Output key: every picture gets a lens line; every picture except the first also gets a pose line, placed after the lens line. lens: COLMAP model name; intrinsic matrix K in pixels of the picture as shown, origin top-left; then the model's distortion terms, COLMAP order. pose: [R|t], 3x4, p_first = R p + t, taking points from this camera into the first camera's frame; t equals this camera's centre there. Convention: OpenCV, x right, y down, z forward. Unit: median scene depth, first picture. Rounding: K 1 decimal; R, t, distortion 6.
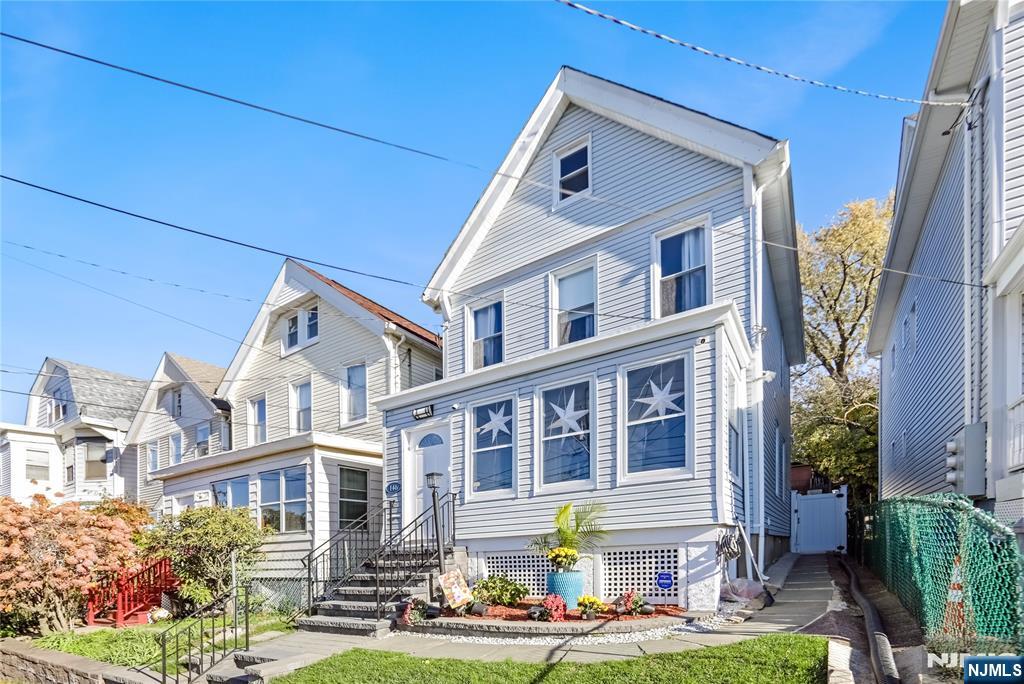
lens RADIAL K [[412.4, 0, 506.7], [0, 412.4, 345.5], [0, 0, 1]] dist [-0.002095, -0.000071]
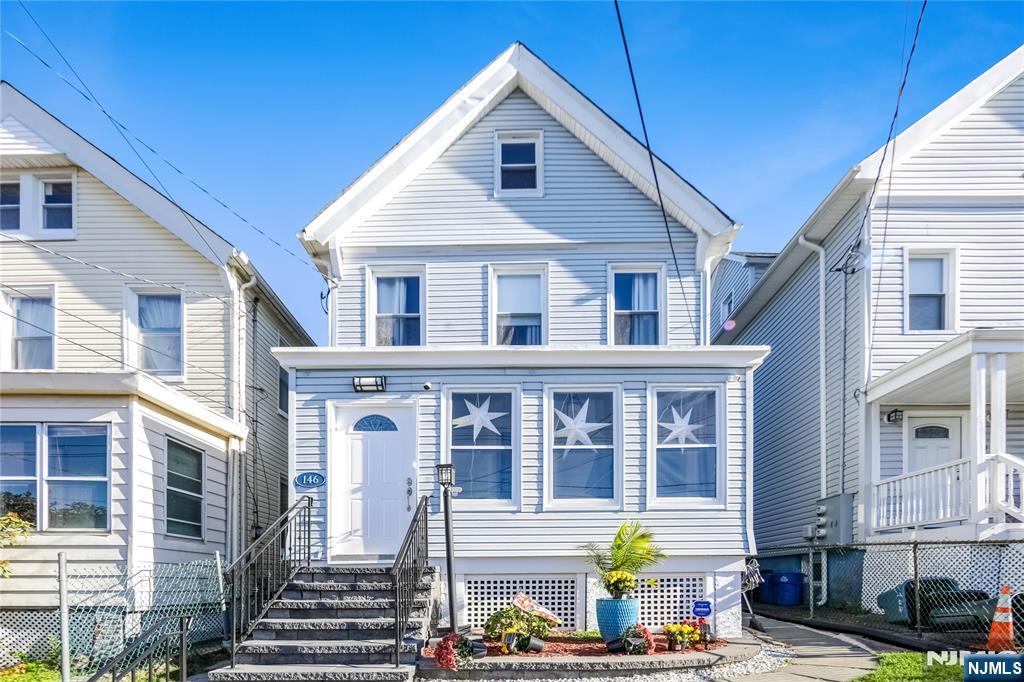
lens RADIAL K [[441.1, 0, 511.9], [0, 441.1, 404.7], [0, 0, 1]] dist [-0.000883, 0.000165]
pose [[0.856333, 0.218414, 0.467963, -0.361900], [-0.253832, 0.967160, 0.013086, 0.132620], [-0.449736, -0.129990, 0.883651, 0.223990]]
